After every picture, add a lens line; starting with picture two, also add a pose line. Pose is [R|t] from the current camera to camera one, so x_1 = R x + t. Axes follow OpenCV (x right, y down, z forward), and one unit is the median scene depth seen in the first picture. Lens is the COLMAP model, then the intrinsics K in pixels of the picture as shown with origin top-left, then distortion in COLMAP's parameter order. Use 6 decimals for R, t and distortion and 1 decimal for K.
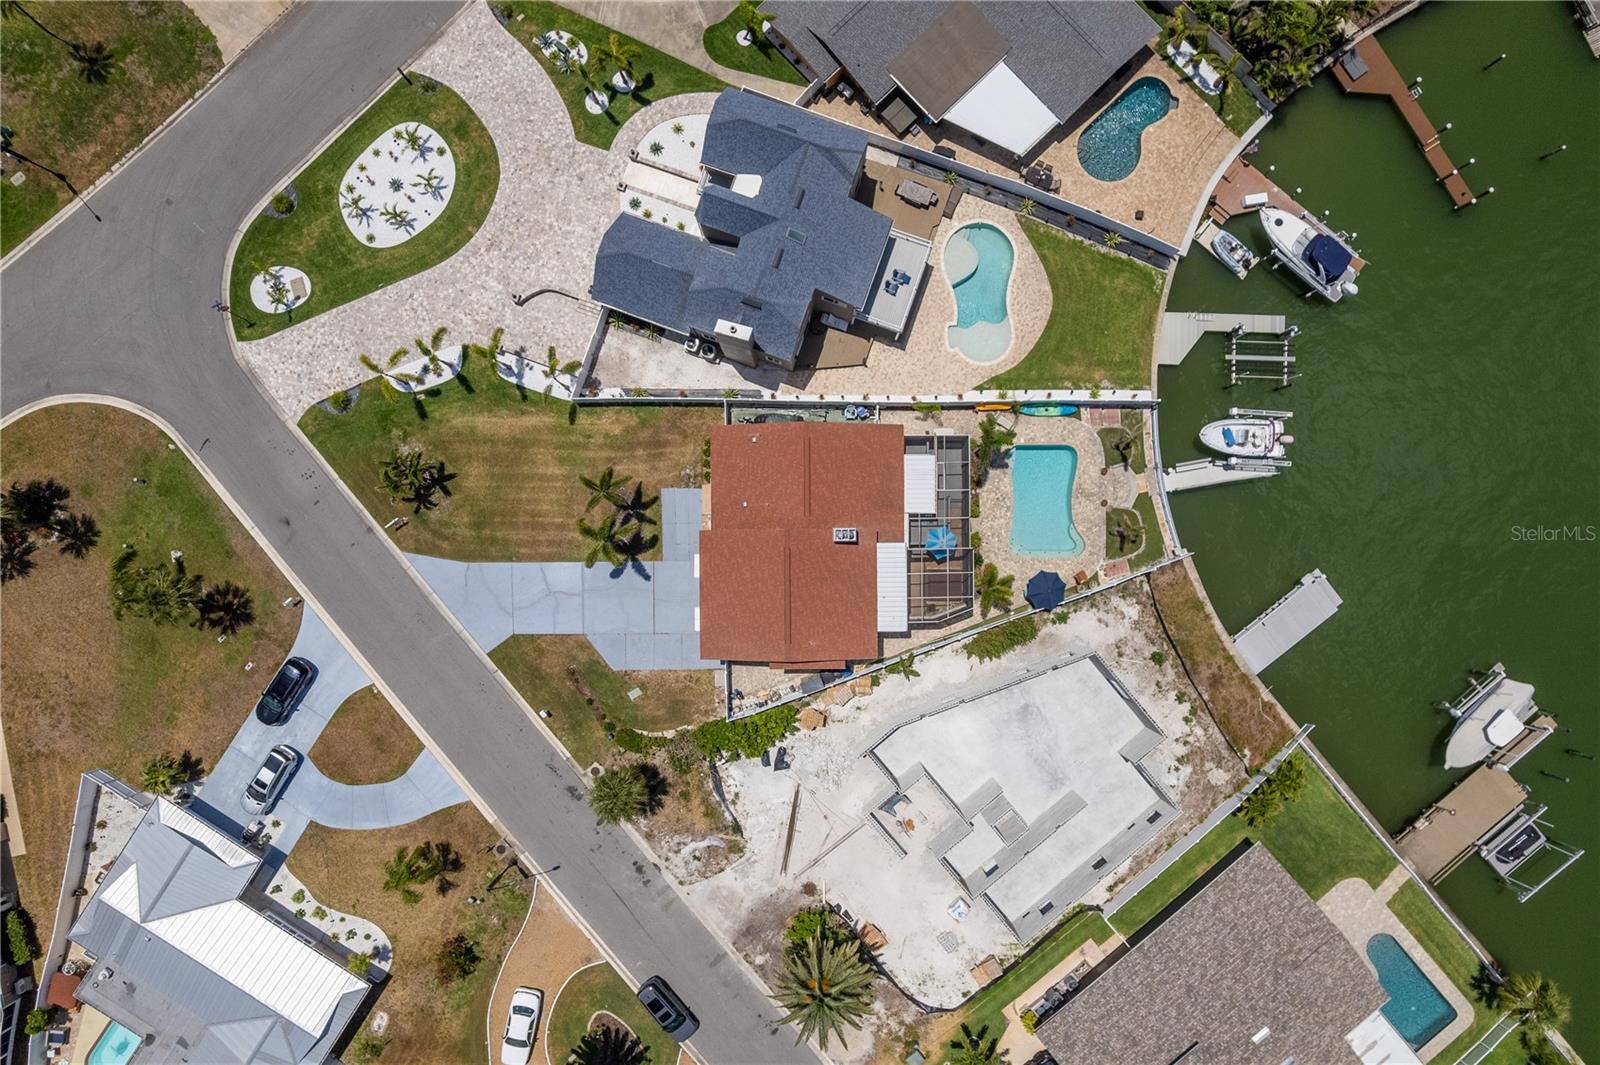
lens RADIAL K [[1025.0, 0, 803.4], [0, 1025.0, 538.4], [0, 0, 1]] dist [-0.071559, 0.059780]
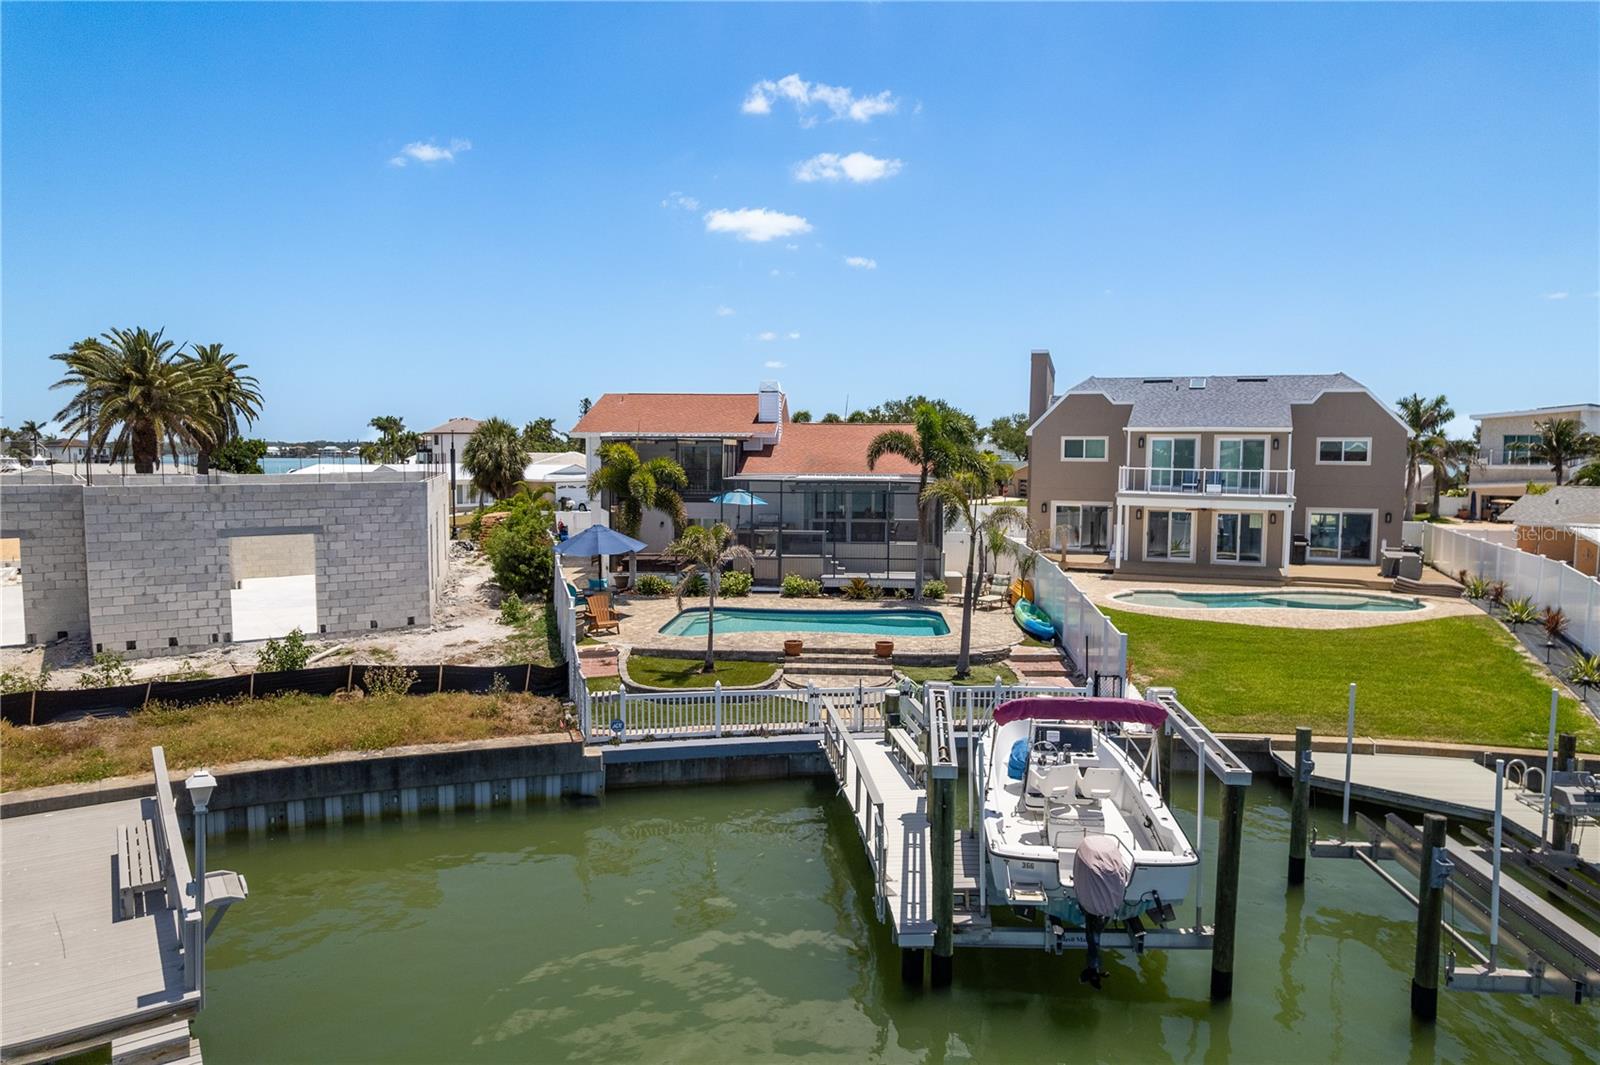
lens RADIAL K [[1035.6, 0, 805.9], [0, 1035.6, 539.3], [0, 0, 1]] dist [-0.081217, 0.066341]
pose [[-0.059587, 0.086341, -0.994482, 0.641620], [-0.998200, -0.011931, 0.058774, -0.059218], [-0.006791, 0.996194, 0.086897, 0.926546]]
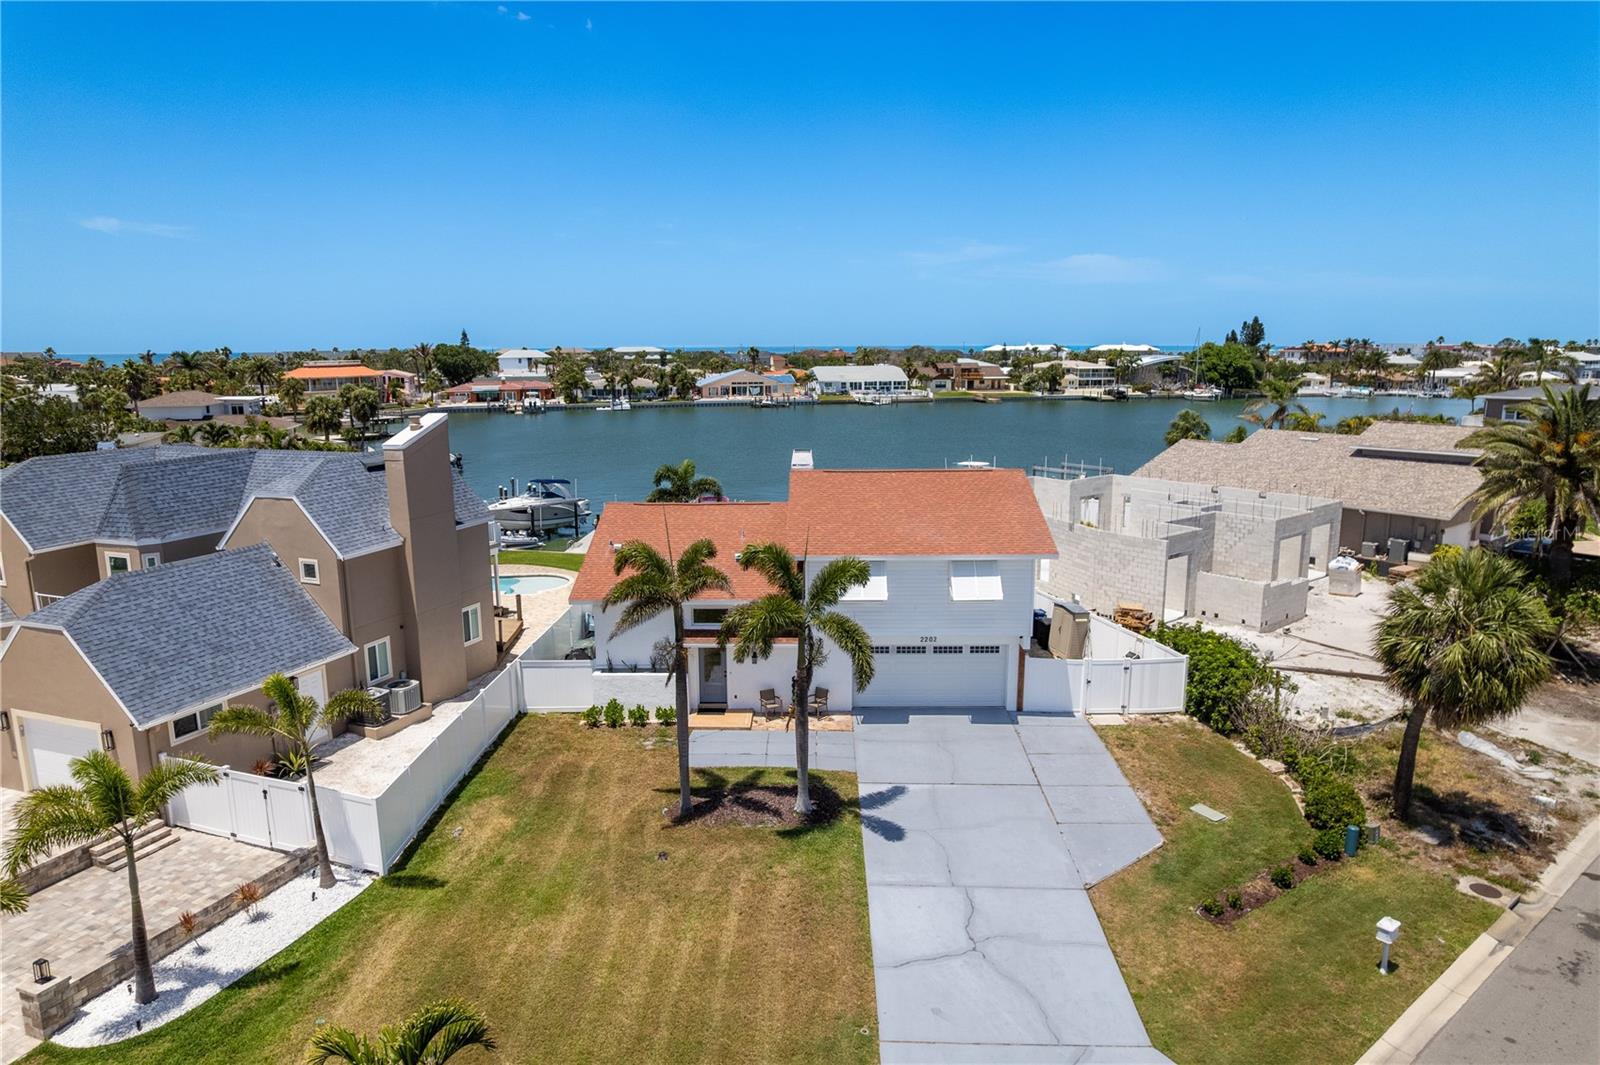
lens RADIAL K [[1025.0, 0, 803.4], [0, 1025.0, 538.4], [0, 0, 1]] dist [-0.071559, 0.059780]
pose [[0.022419, -0.186394, 0.982219, -0.521568], [0.999737, -0.000571, -0.022927, 0.010566], [0.004834, 0.982475, 0.186333, 0.833208]]
